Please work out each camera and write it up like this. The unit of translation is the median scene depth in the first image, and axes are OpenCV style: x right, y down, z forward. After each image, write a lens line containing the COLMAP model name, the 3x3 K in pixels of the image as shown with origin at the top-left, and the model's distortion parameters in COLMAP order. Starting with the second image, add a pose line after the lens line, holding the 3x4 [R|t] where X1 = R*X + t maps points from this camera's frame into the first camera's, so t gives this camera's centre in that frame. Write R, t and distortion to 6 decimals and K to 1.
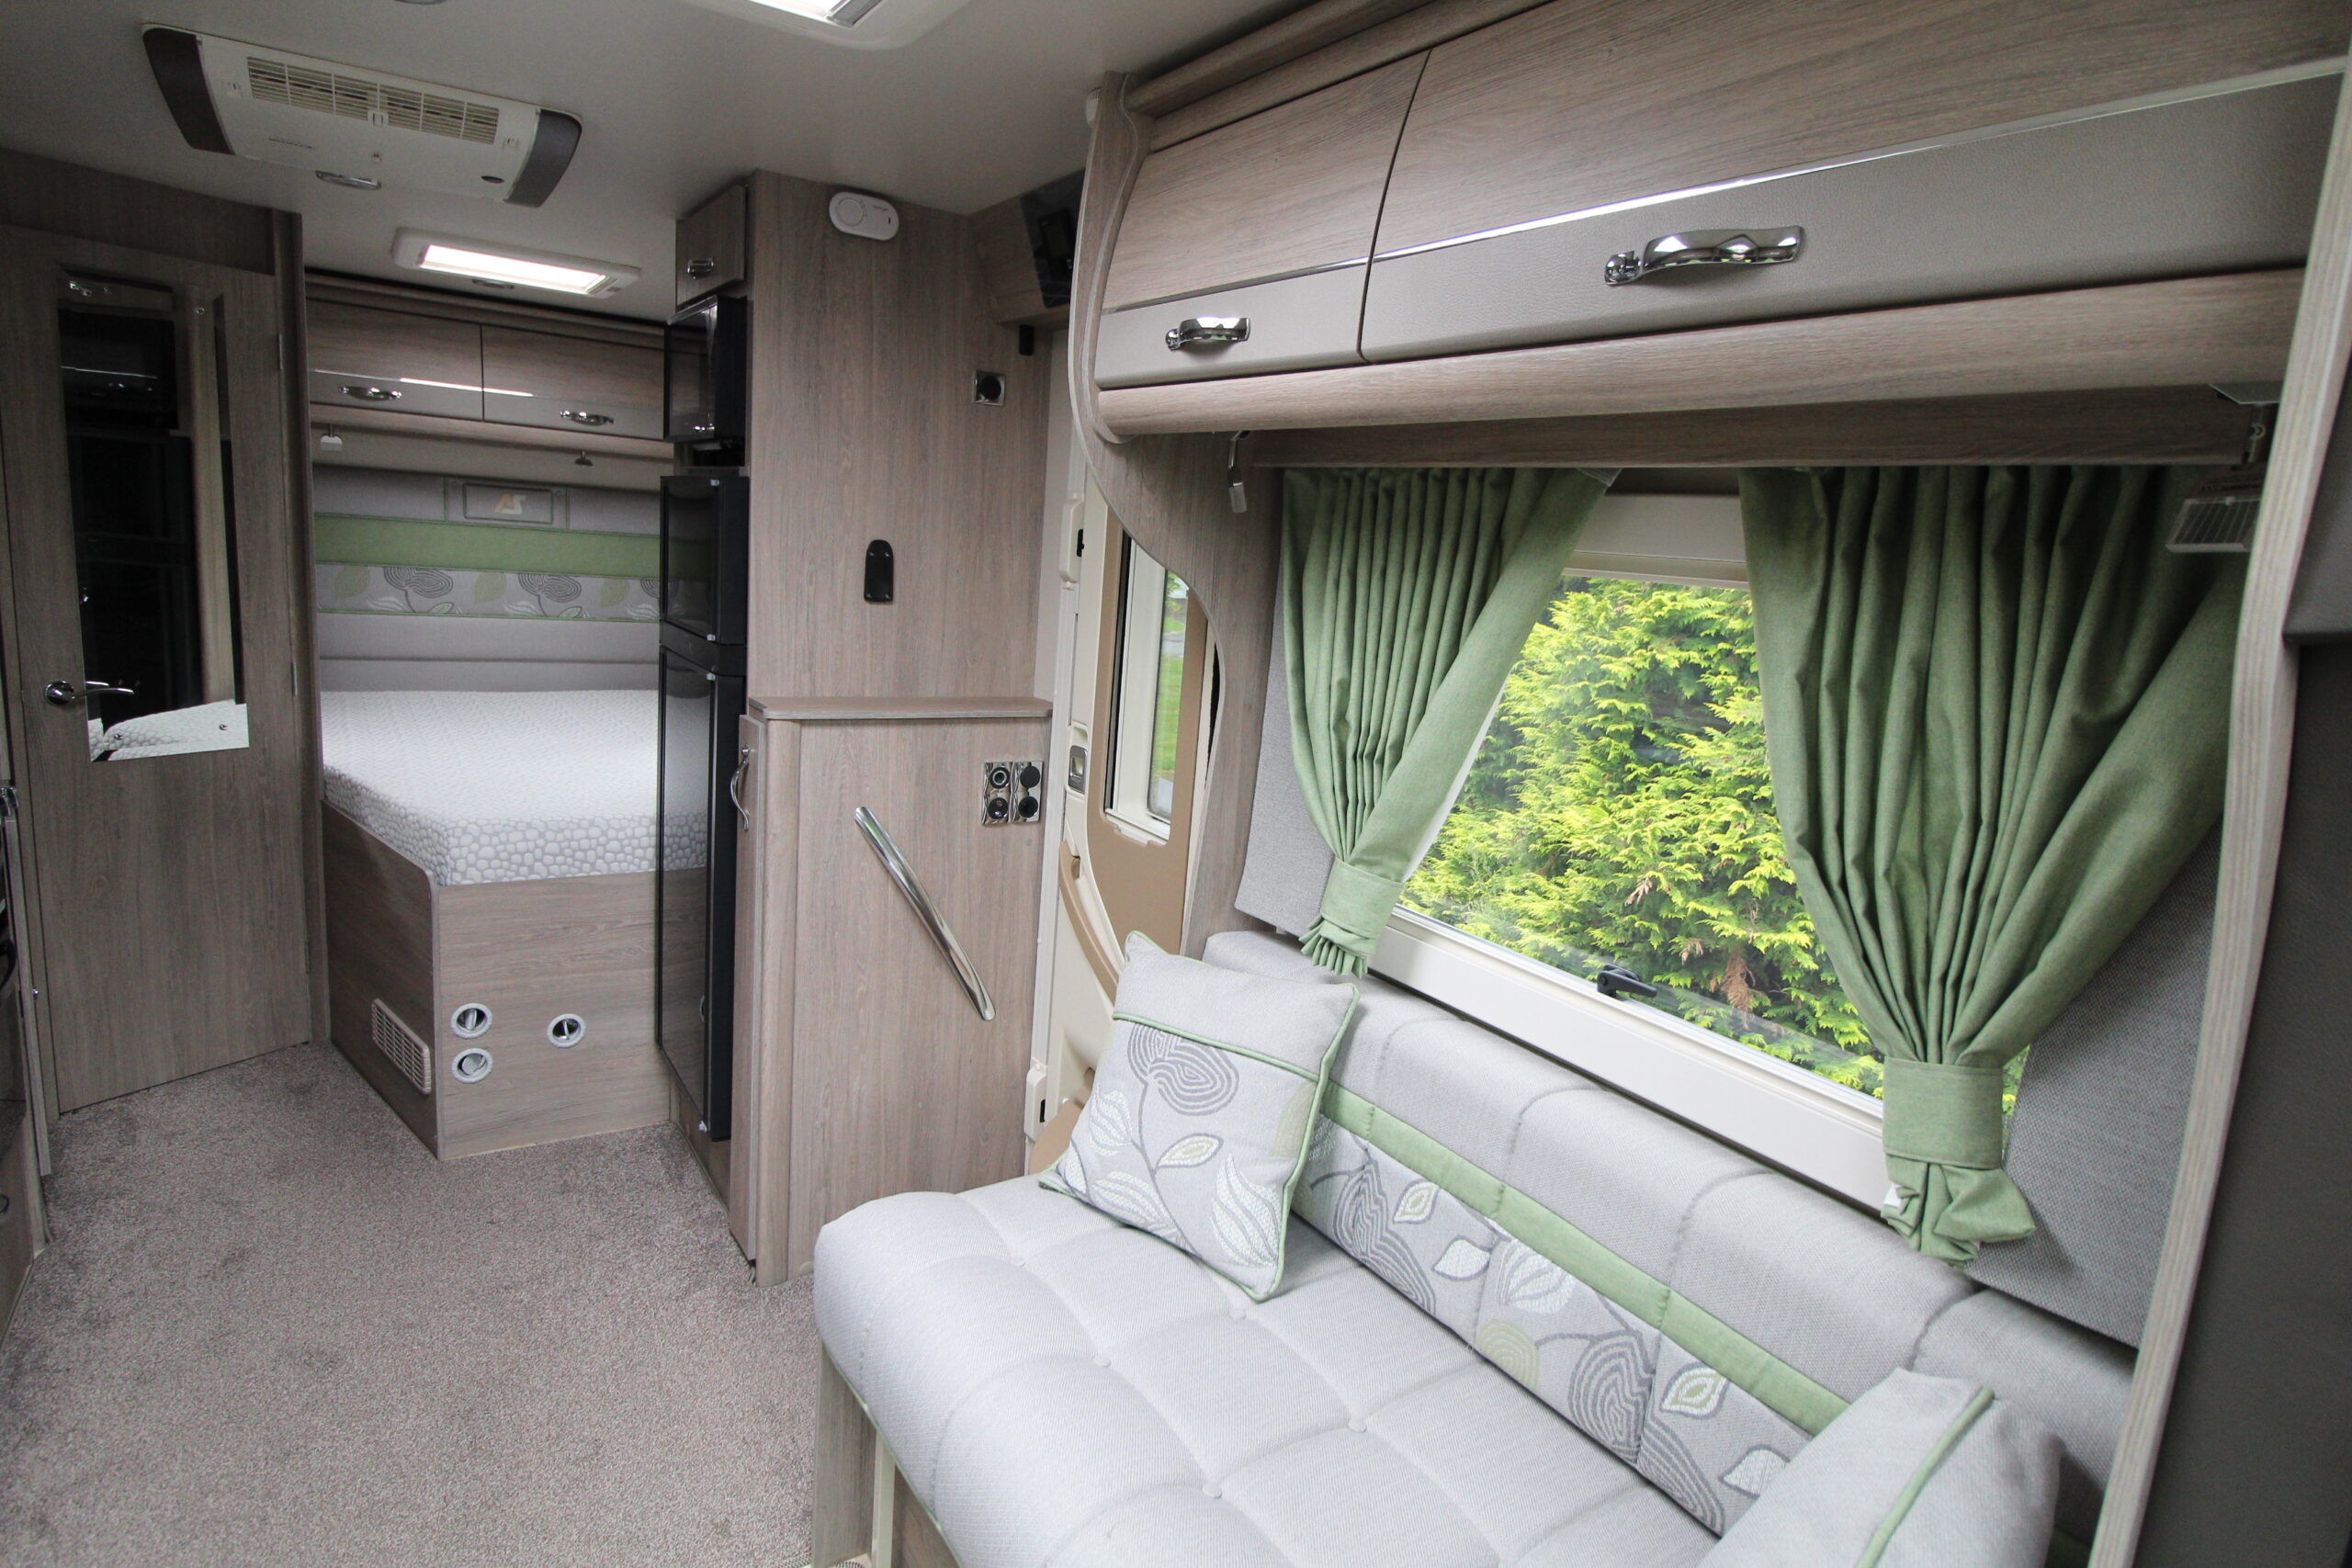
lens RADIAL K [[1277.6, 0, 1176.0], [0, 1277.6, 784.0], [0, 0, 1]] dist [0.005654, 0.000854]
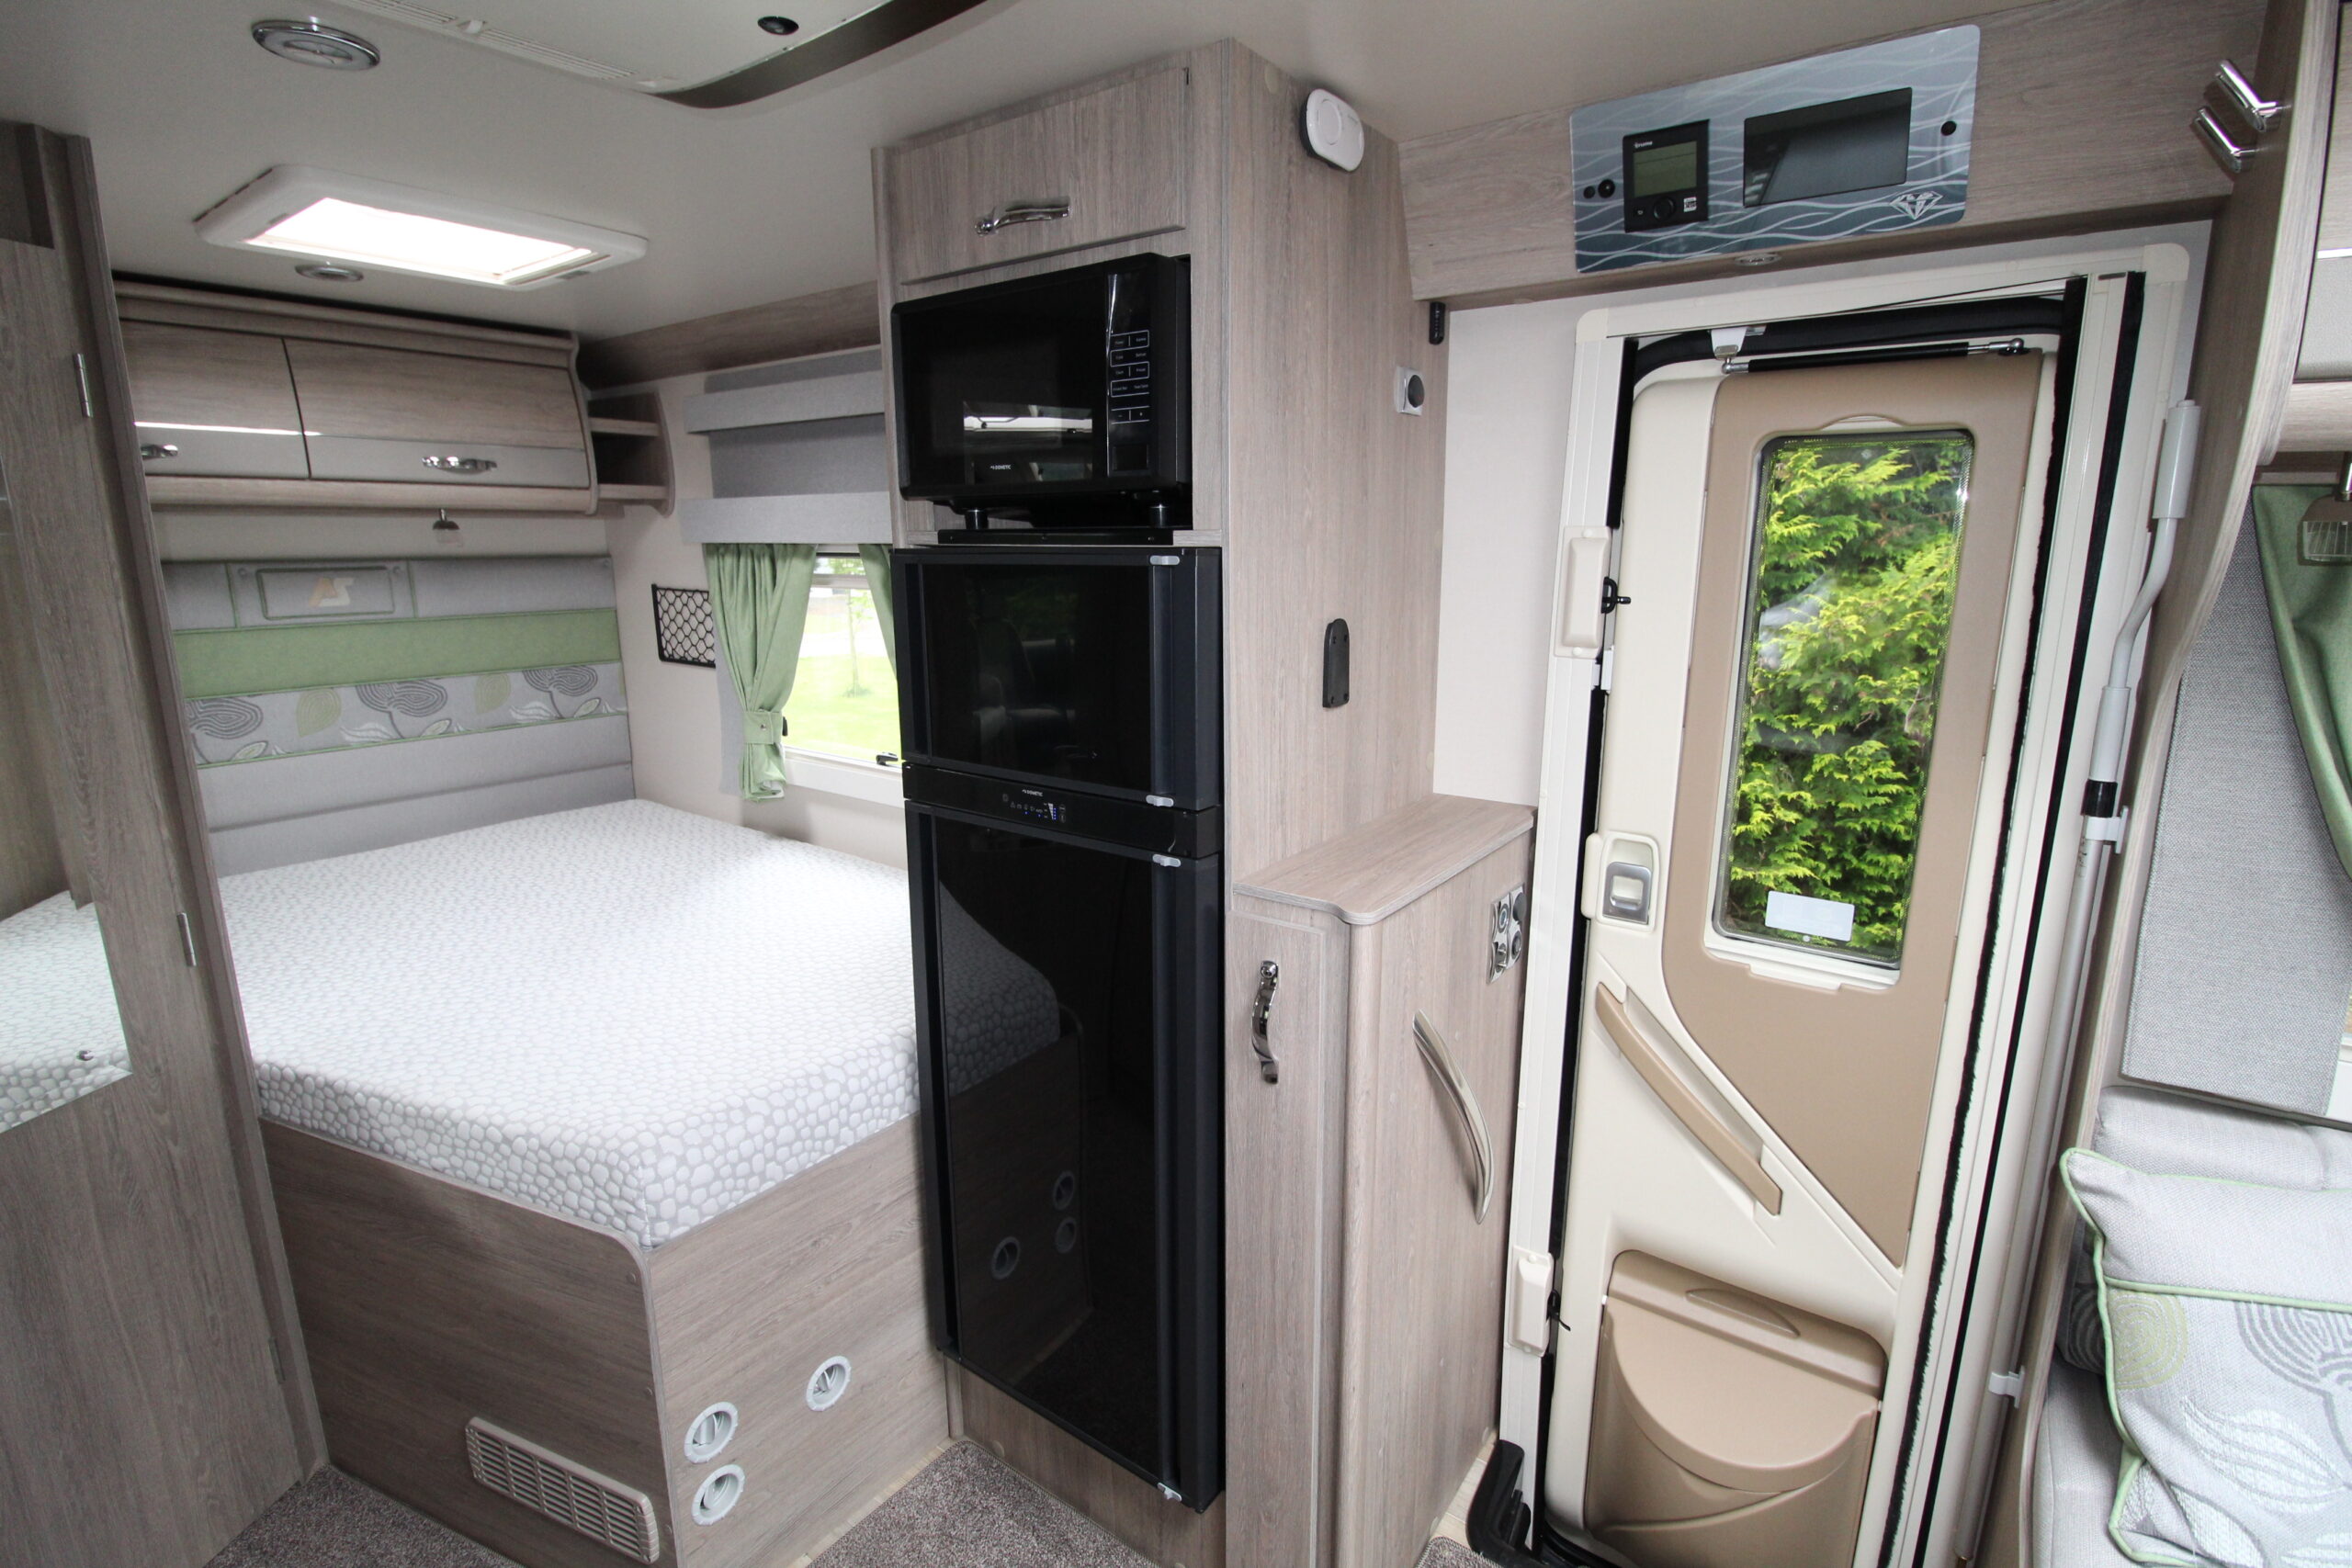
lens RADIAL K [[1095.3, 0, 1173.9], [0, 1095.3, 780.0], [0, 0, 1]] dist [-0.000207, -0.012944]
pose [[0.931530, -0.154490, 0.329218, -0.443228], [0.140567, 0.987880, 0.065837, -0.132385], [-0.335399, -0.015052, 0.941956, 0.397783]]
